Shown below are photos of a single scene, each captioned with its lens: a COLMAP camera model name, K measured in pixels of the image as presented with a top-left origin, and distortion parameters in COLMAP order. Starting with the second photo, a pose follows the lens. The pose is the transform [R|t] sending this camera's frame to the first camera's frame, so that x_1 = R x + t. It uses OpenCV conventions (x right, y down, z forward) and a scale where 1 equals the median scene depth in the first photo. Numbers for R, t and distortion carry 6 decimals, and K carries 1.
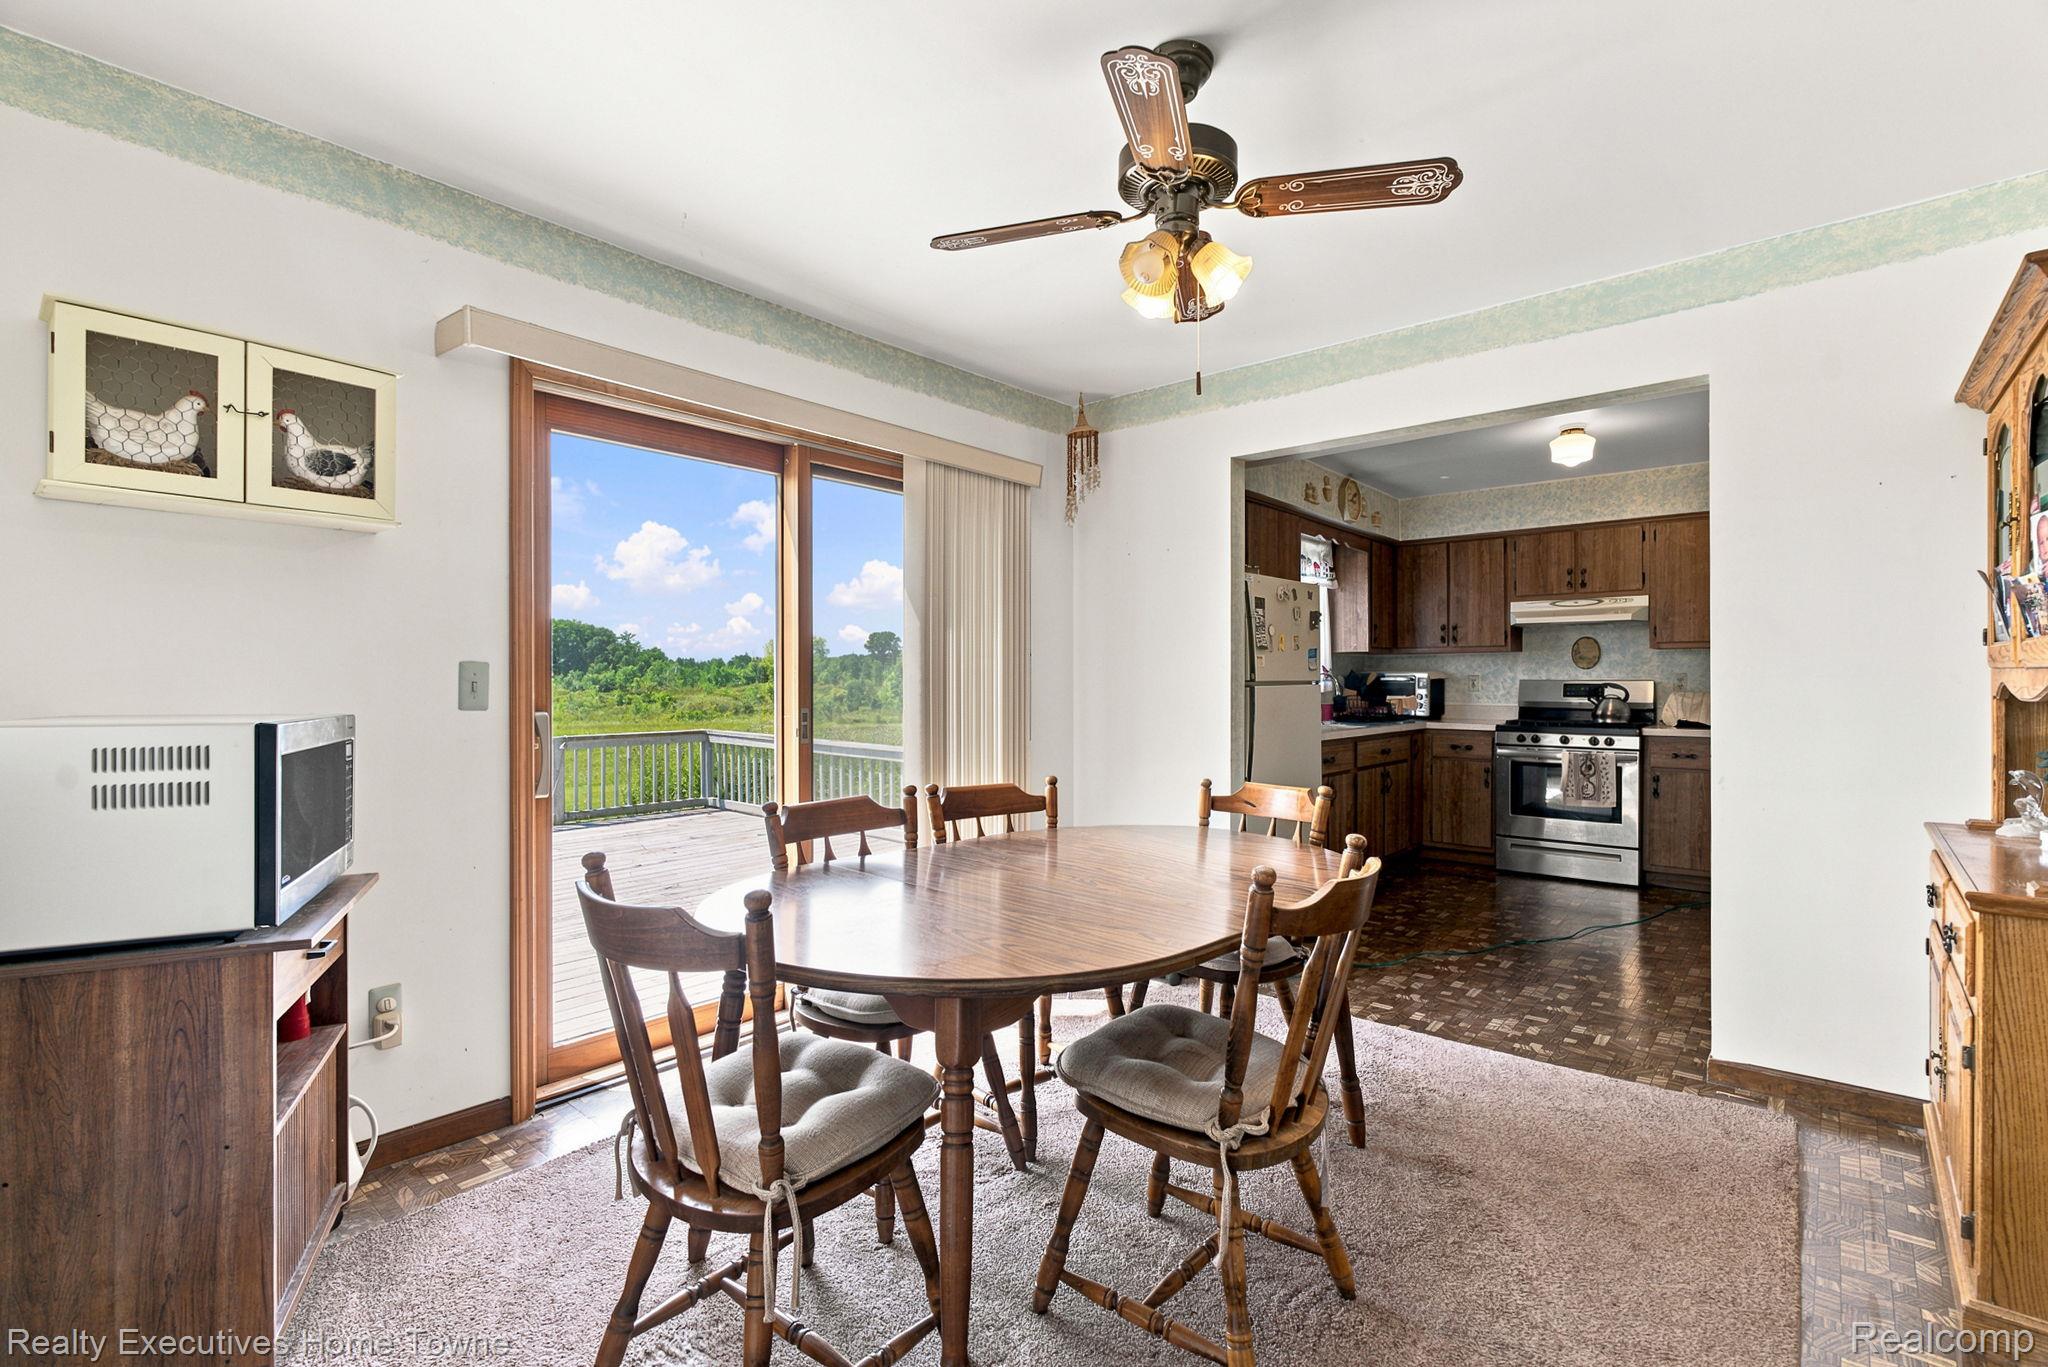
lens RADIAL K [[947.0, 0, 1021.2], [0, 947.0, 692.1], [0, 0, 1]] dist [-0.002684, 0.000629]
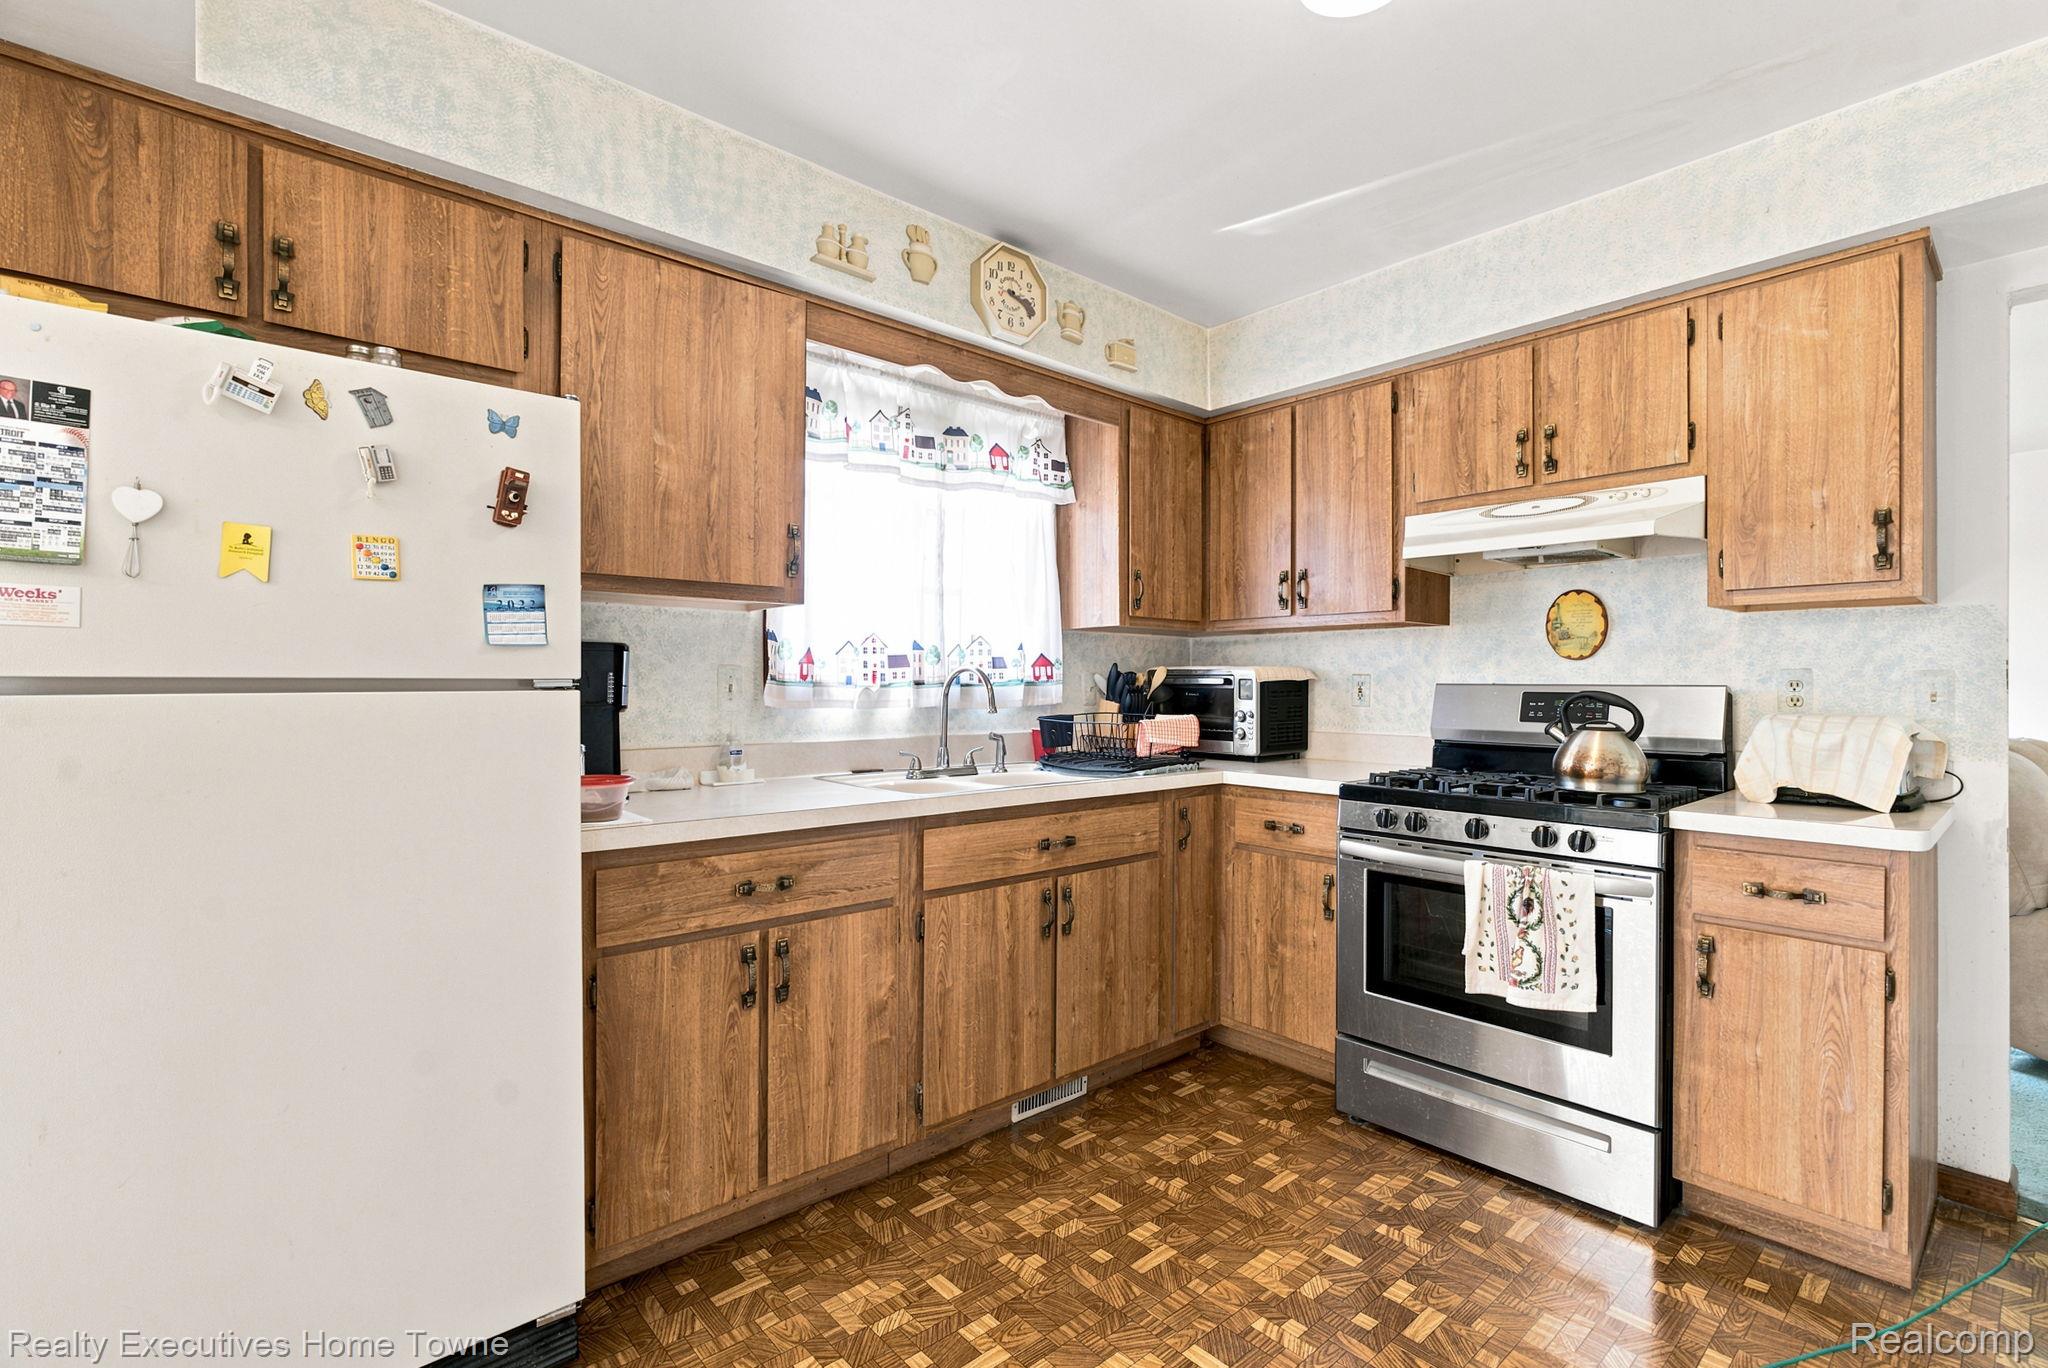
lens RADIAL K [[947.0, 0, 1021.6], [0, 947.0, 688.2], [0, 0, 1]] dist [-0.002684, 0.000629]
pose [[0.991426, 0.005339, -0.130560, 0.415926], [-0.006210, 0.999961, -0.006268, -0.006731], [0.130522, 0.007025, 0.991421, 0.546022]]
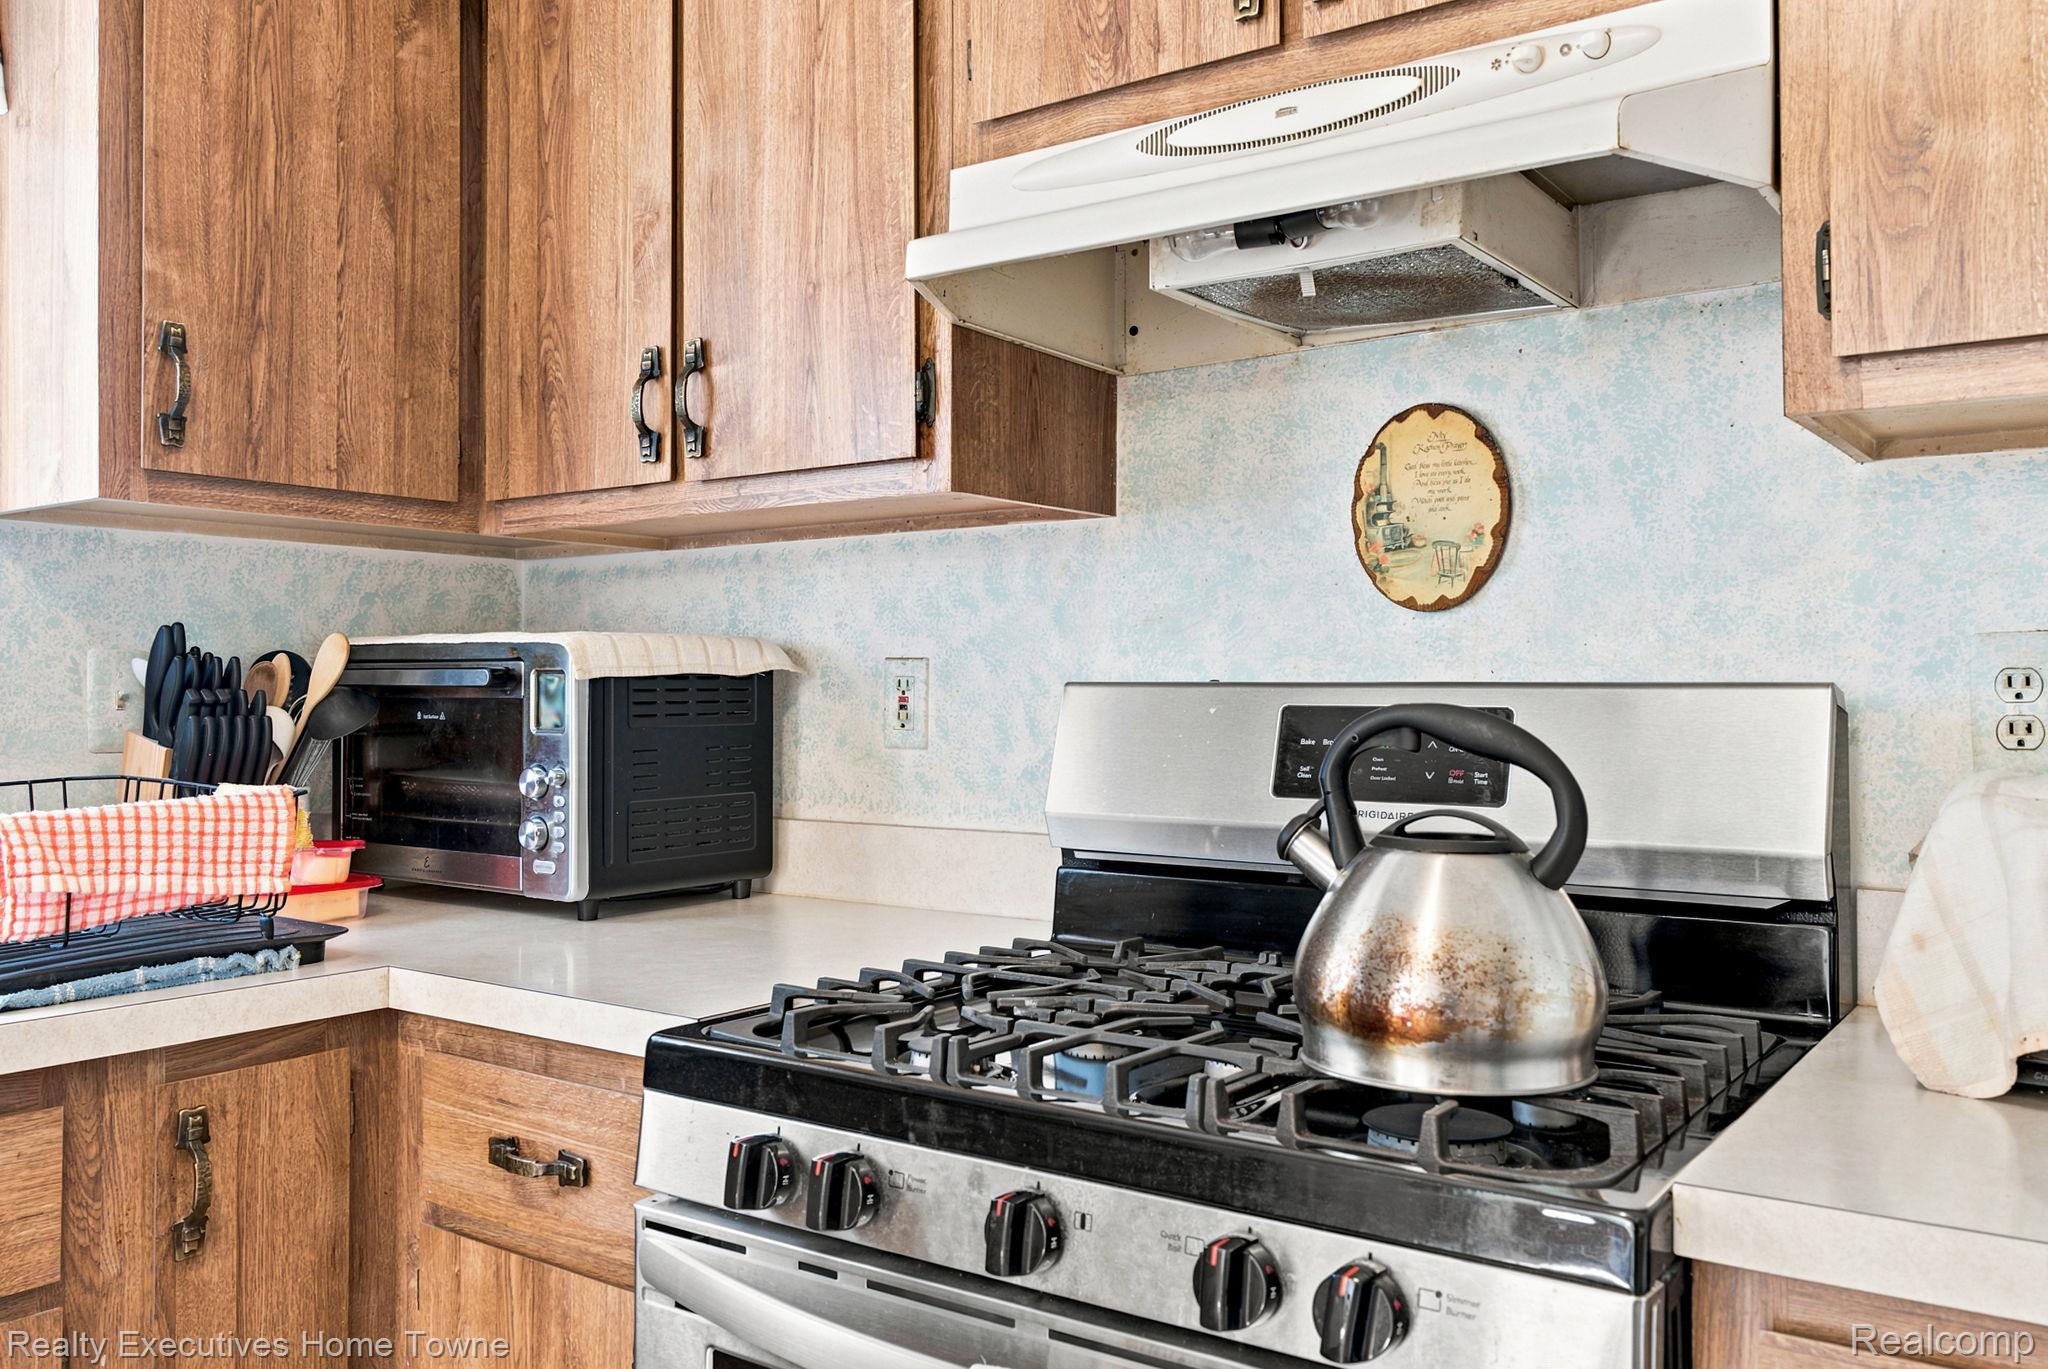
lens RADIAL K [[1659.7, 0, 1030.6], [0, 1659.7, 677.0], [0, 0, 1]] dist [0.003259, -0.003560]
pose [[0.995403, 0.002609, 0.095736, 0.536942], [-0.000753, 0.999811, -0.019418, -0.008920], [-0.095768, 0.019257, 0.995217, 0.782102]]
